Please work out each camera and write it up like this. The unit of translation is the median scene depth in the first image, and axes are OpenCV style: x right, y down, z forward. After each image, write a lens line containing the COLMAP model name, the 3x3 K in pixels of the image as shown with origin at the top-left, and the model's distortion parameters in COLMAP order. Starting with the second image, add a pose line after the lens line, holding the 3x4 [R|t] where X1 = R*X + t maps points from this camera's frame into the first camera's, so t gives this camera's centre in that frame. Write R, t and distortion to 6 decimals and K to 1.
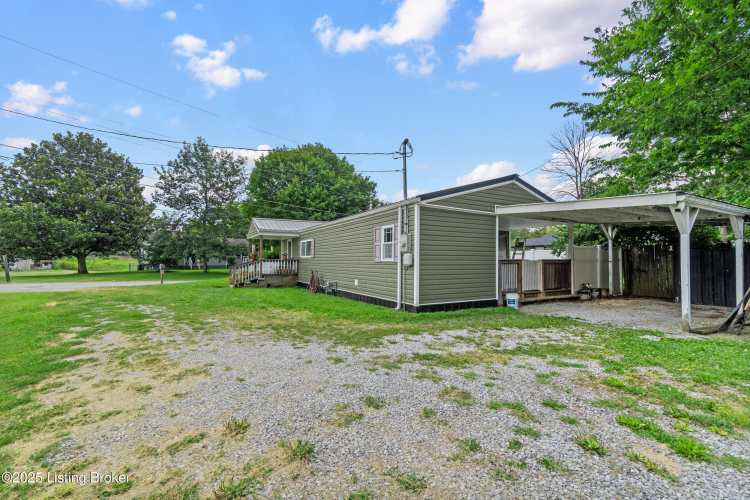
lens RADIAL K [[327.4, 0, 373.3], [0, 327.4, 253.0], [0, 0, 1]] dist [-0.000405, -0.000324]
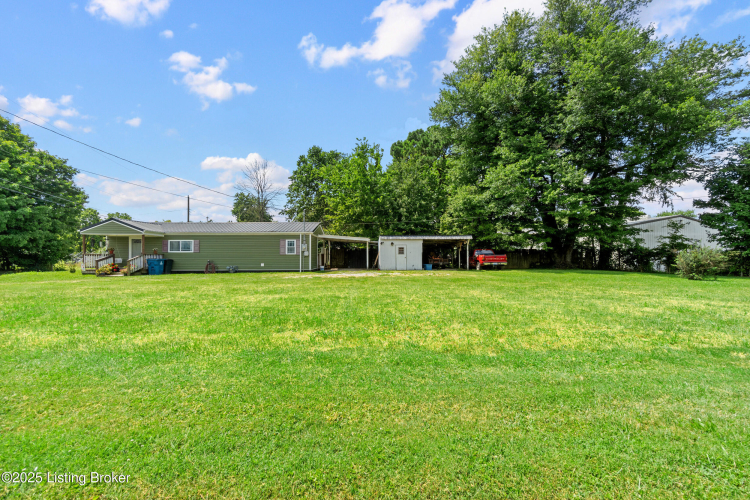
lens RADIAL K [[327.4, 0, 379.1], [0, 327.4, 252.0], [0, 0, 1]] dist [-0.000405, -0.000324]
pose [[0.472121, 0.011509, 0.881459, -1.808550], [-0.020238, 0.999793, -0.002215, -0.002021], [-0.881302, -0.016793, 0.472256, -0.749285]]
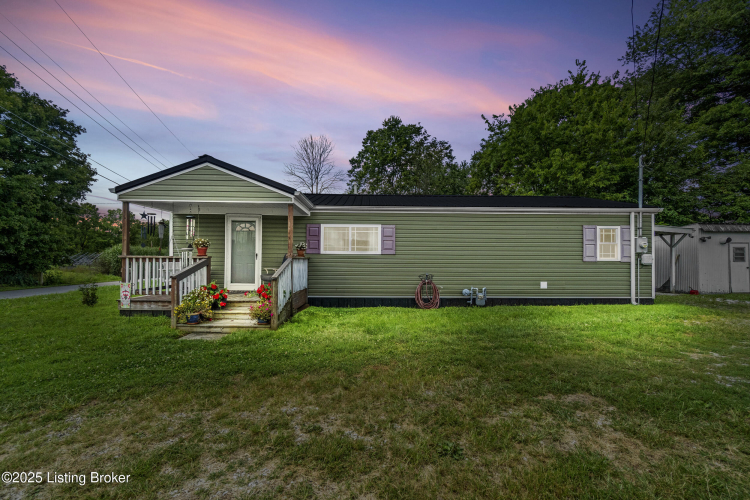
lens RADIAL K [[327.4, 0, 375.2], [0, 327.4, 254.3], [0, 0, 1]] dist [-0.000405, -0.000324]
pose [[0.465045, 0.020852, 0.885041, -1.217834], [-0.027784, 0.999574, -0.008951, 0.033395], [-0.884851, -0.020427, 0.465427, 1.165864]]
